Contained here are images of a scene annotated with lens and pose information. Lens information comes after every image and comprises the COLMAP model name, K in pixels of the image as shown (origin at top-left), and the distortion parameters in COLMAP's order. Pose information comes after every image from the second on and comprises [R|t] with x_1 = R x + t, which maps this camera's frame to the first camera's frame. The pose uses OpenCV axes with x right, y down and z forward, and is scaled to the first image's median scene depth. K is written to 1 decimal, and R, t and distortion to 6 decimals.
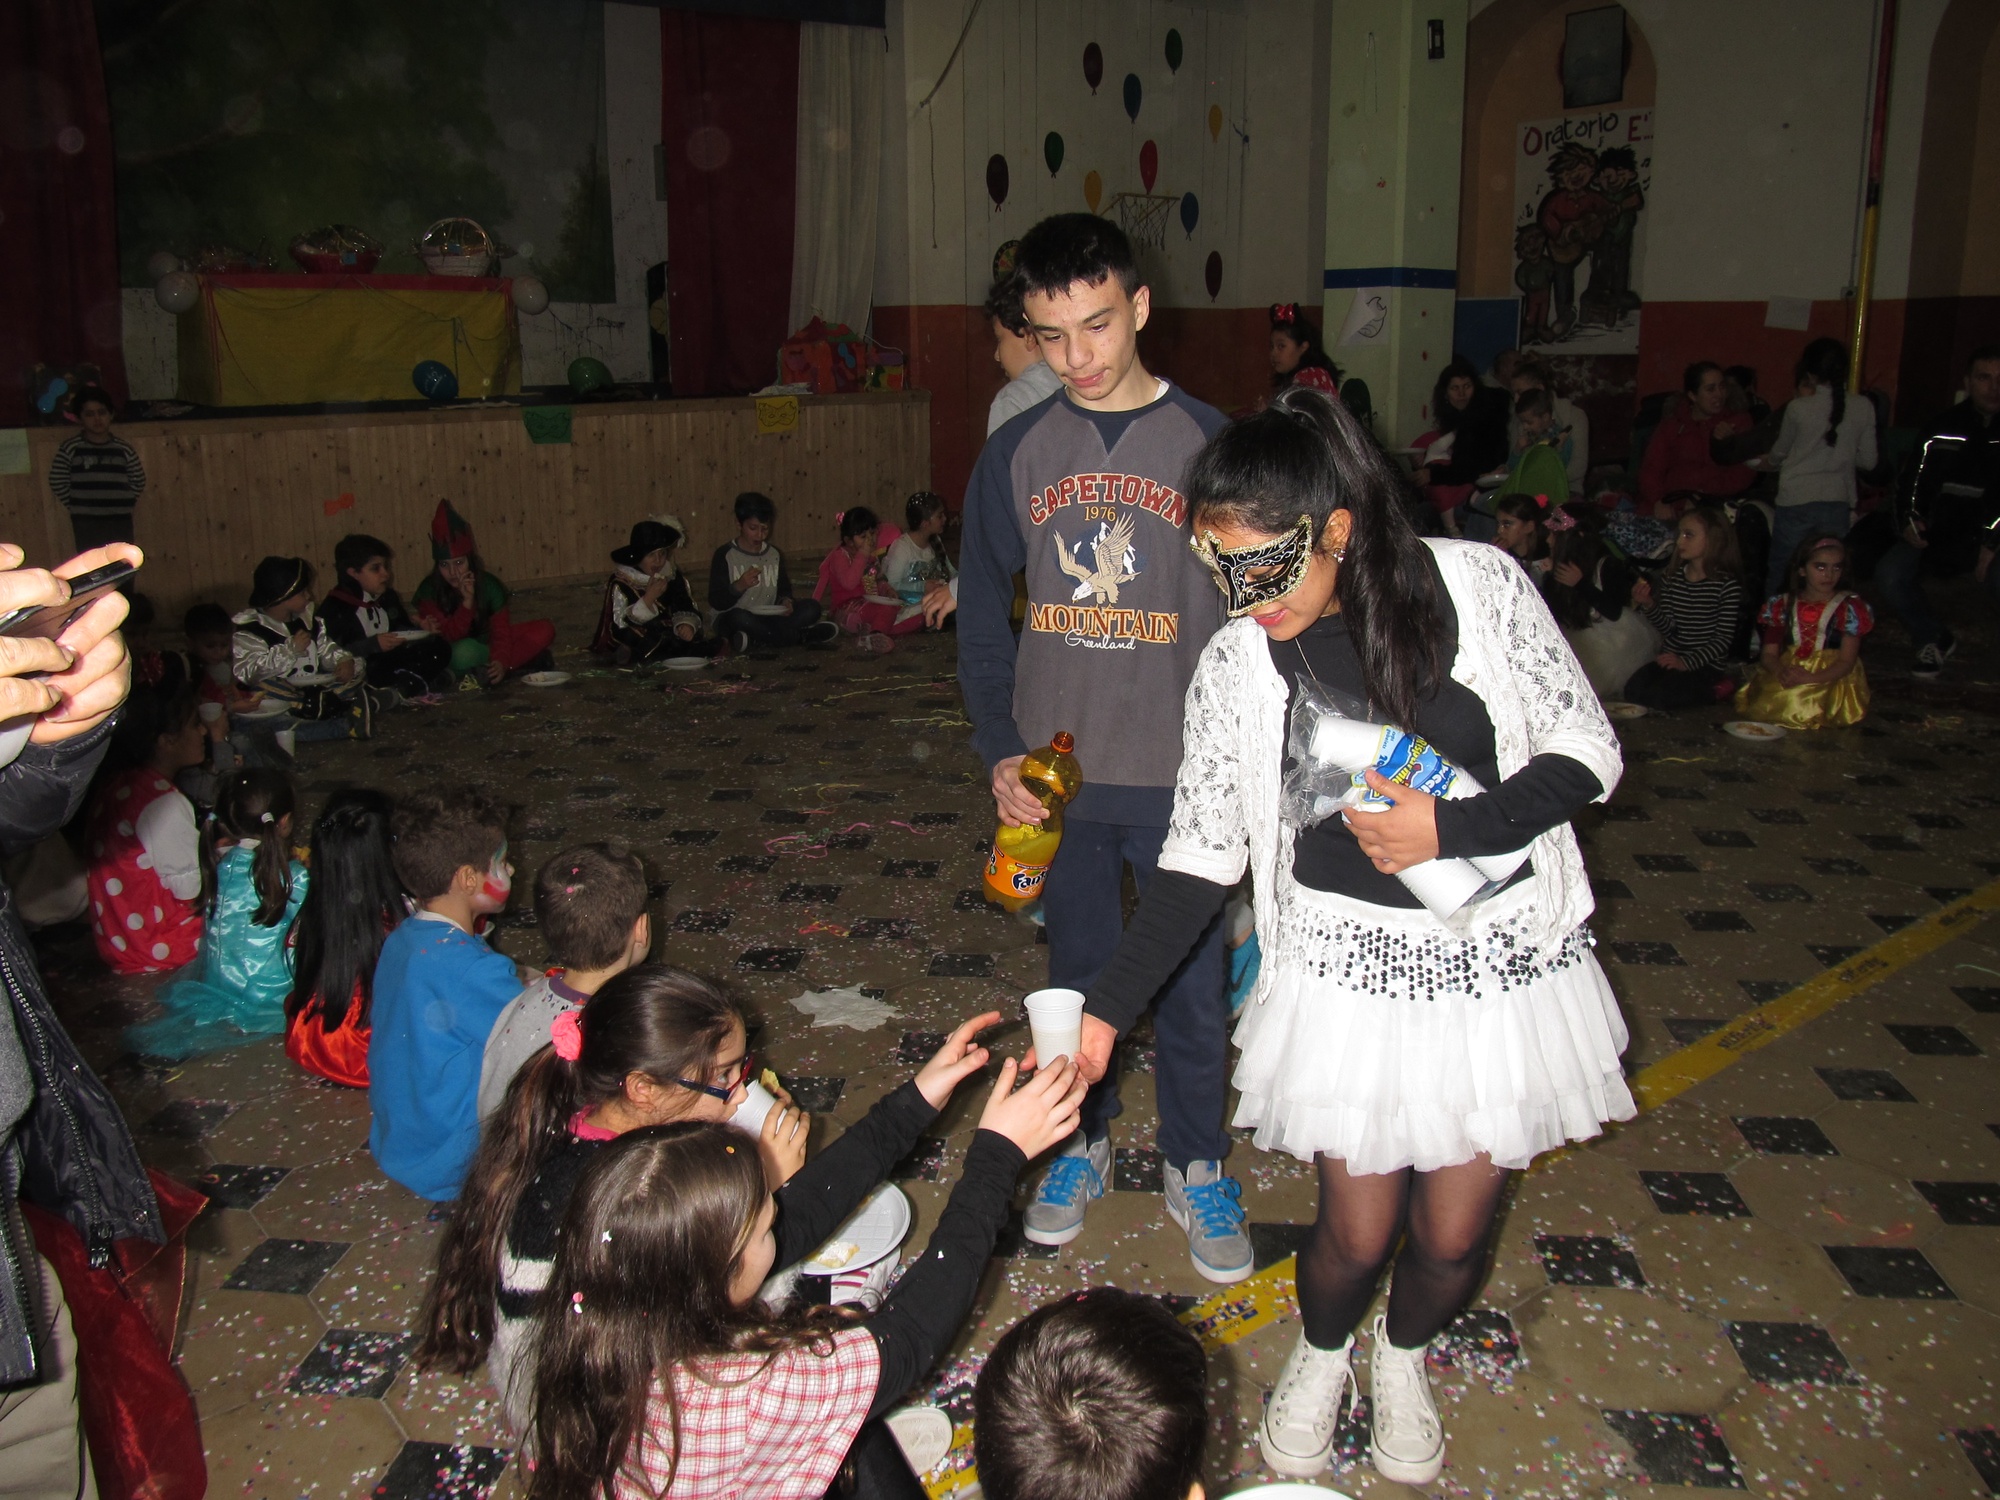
lens RADIAL K [[1681.2, 0, 1000.0], [0, 1681.2, 750.0], [0, 0, 1]] dist [-0.059749, 0.015648]
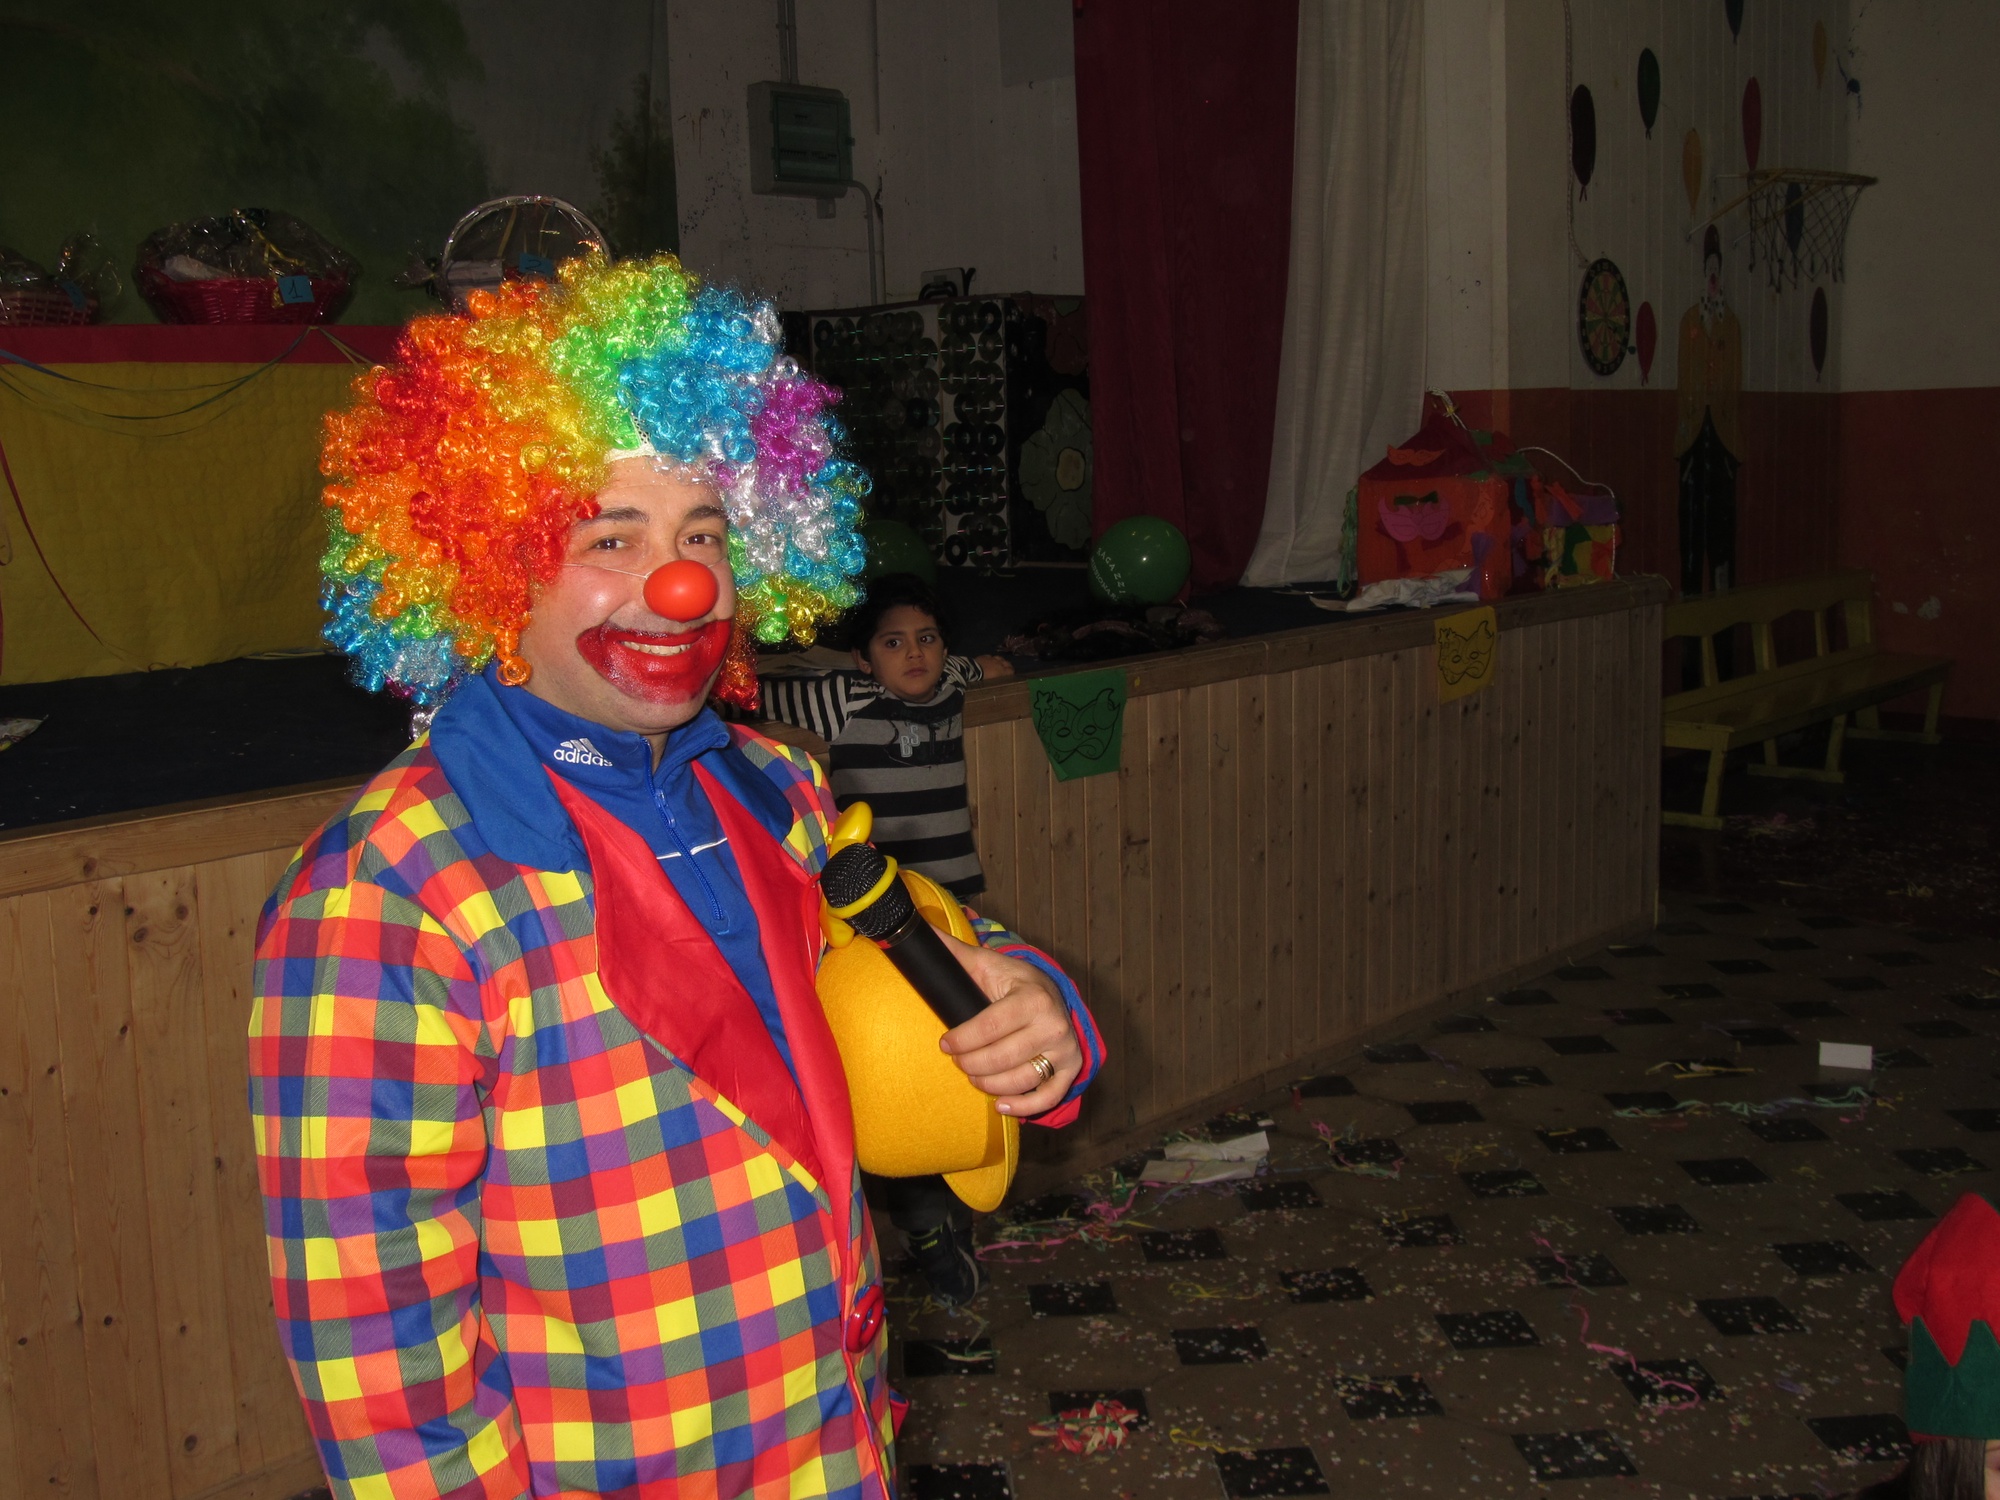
lens RADIAL K [[2246.7, 0, 999.1], [0, 2246.7, 709.0], [0, 0, 1]] dist [-0.101830, -0.012728]
pose [[0.988908, -0.037251, 0.143782, -0.258906], [0.054544, 0.991482, -0.118276, -0.104376], [-0.138151, 0.124806, 0.982516, 0.393409]]
